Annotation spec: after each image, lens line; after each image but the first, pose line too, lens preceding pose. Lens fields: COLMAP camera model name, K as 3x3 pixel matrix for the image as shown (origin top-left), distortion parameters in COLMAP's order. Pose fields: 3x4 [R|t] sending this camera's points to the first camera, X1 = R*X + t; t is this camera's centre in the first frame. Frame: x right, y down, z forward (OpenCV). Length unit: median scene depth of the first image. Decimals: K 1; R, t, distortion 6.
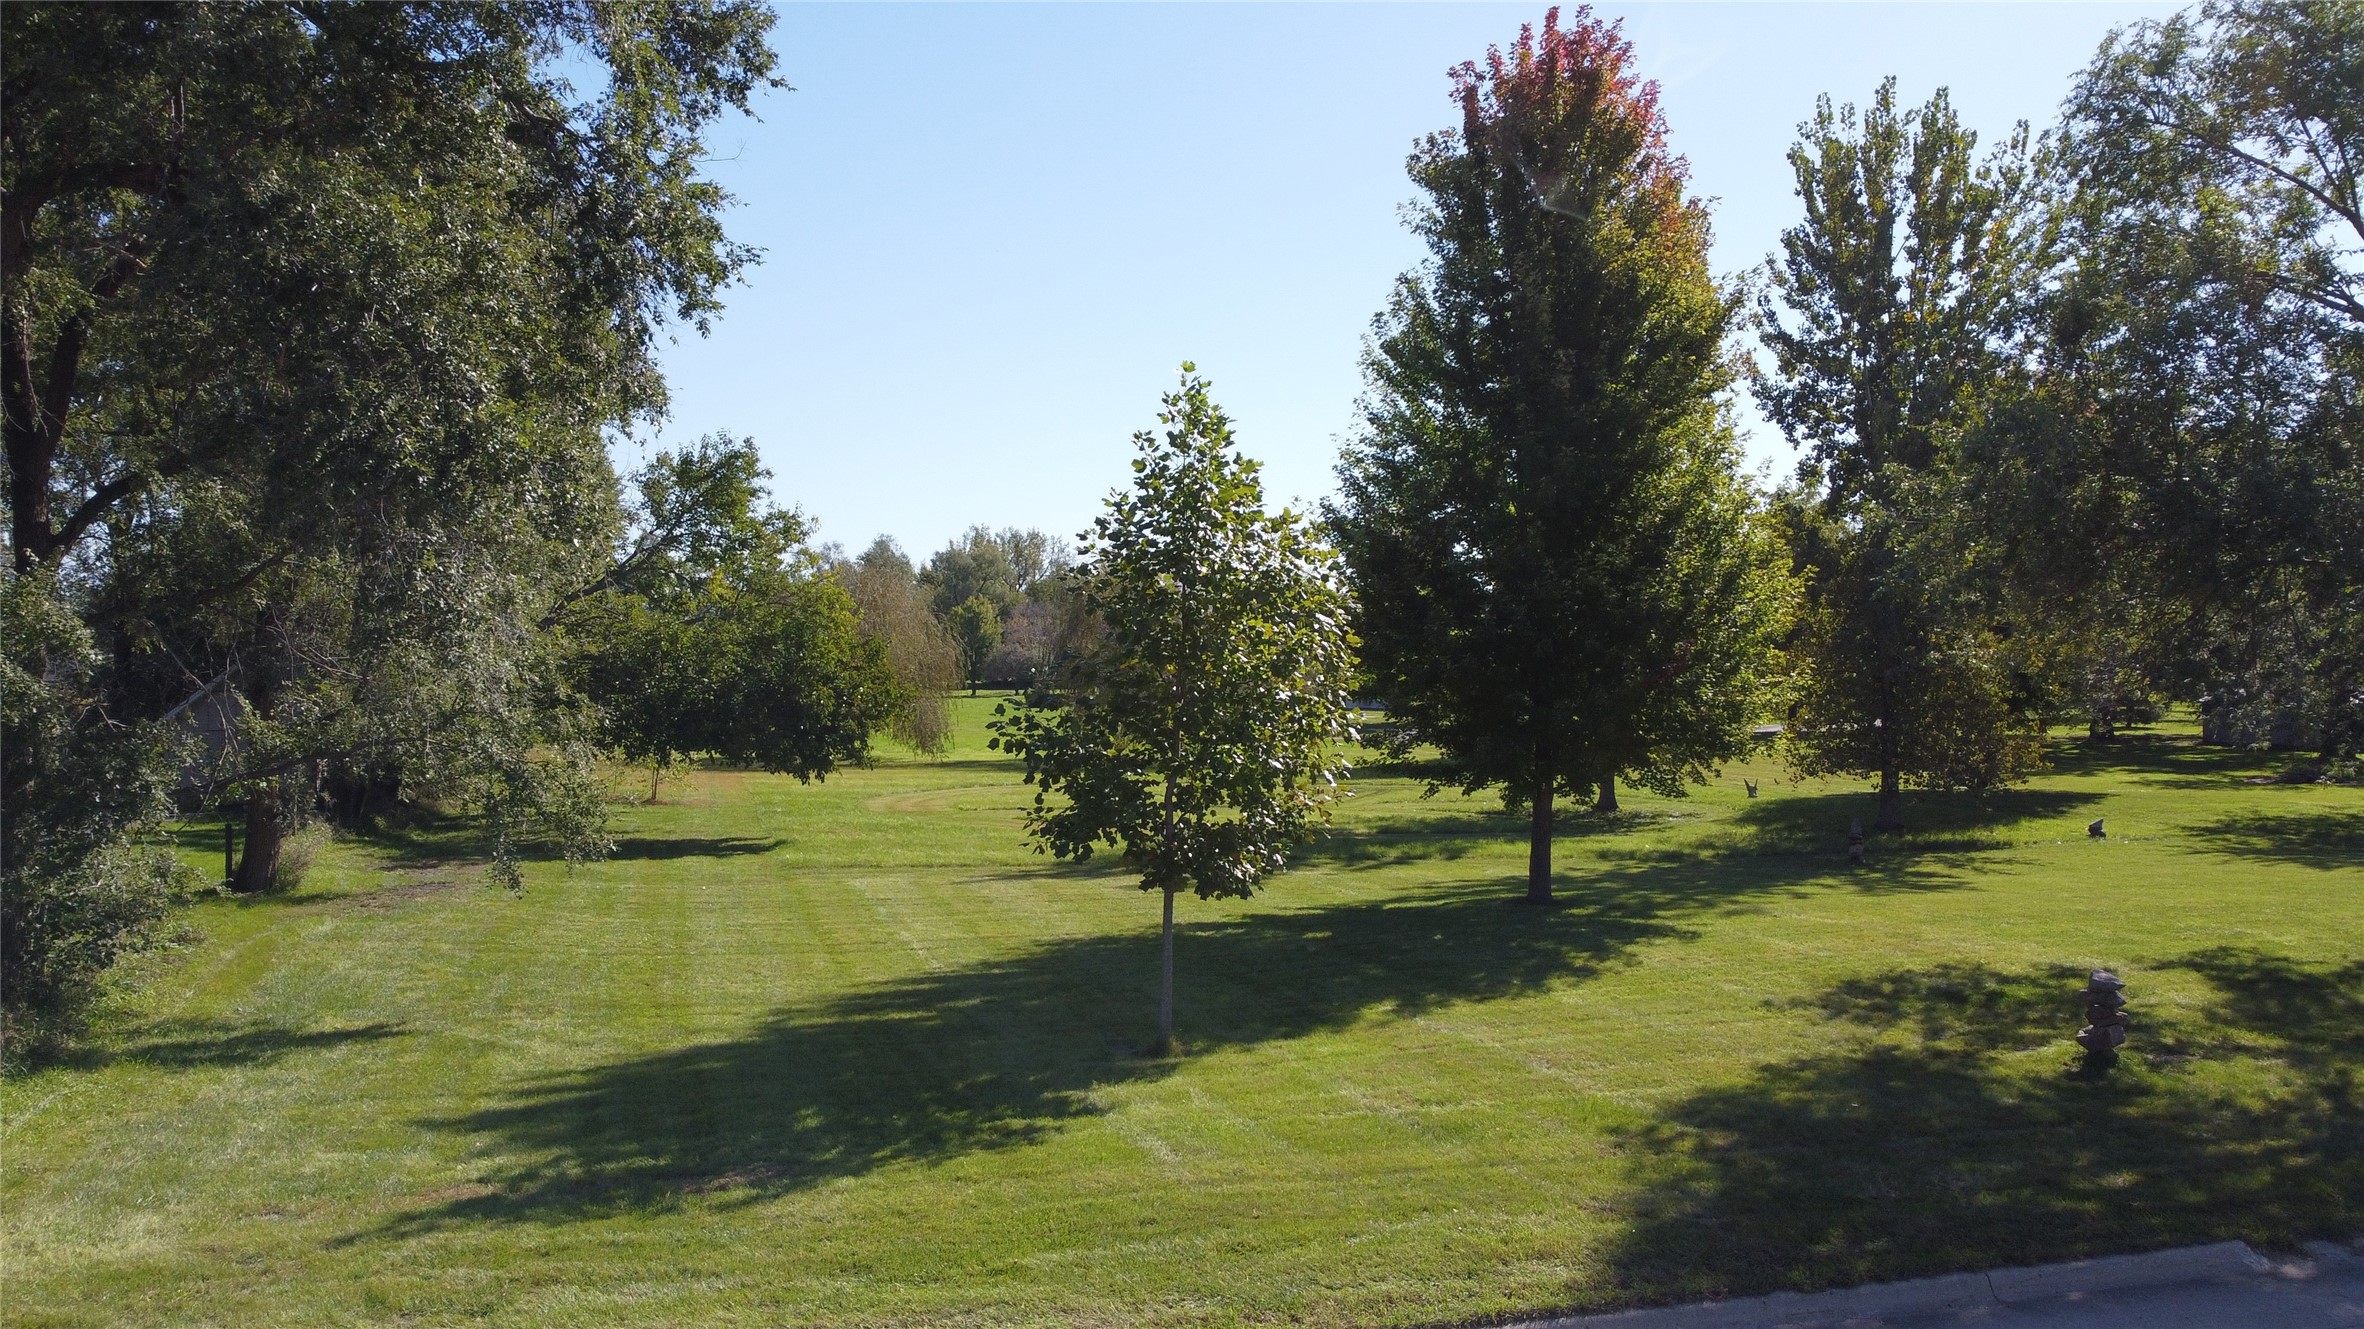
lens RADIAL K [[1774.9, 0, 1182.0], [0, 1774.9, 664.5], [0, 0, 1]] dist [-0.004465, -0.004347]
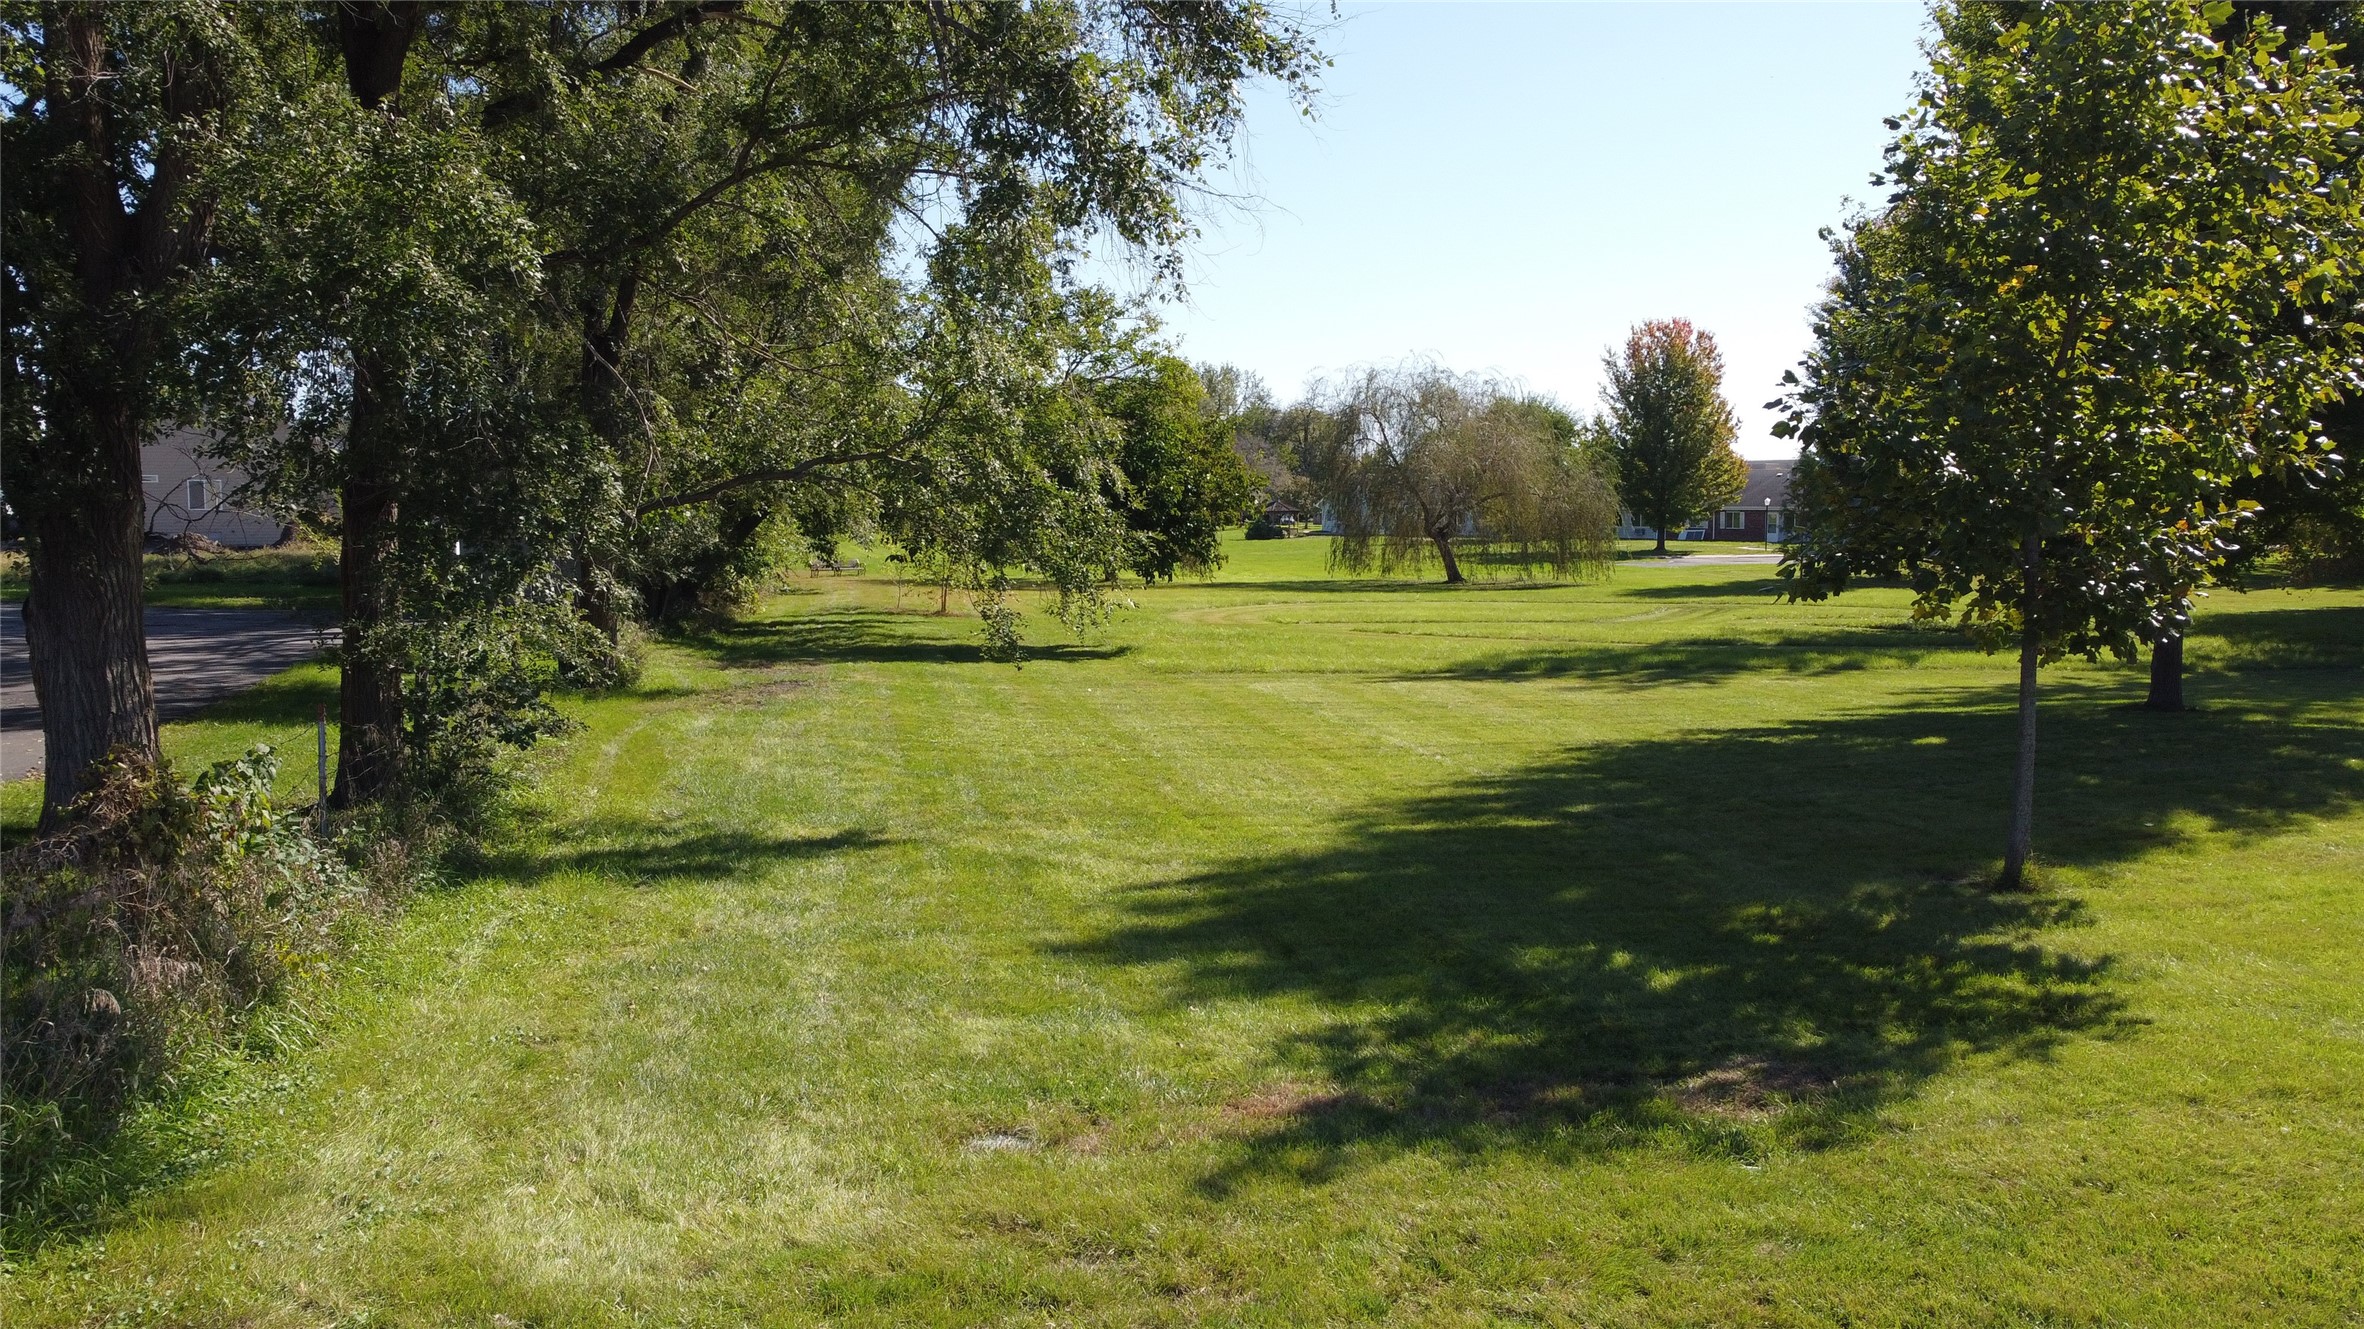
lens RADIAL K [[1774.9, 0, 1182.0], [0, 1774.9, 664.5], [0, 0, 1]] dist [-0.004465, -0.004347]
pose [[0.995225, 0.005900, -0.097432, -0.278759], [0.002640, 0.996179, 0.087294, 0.078179], [0.097574, -0.087134, 0.991406, 0.319983]]
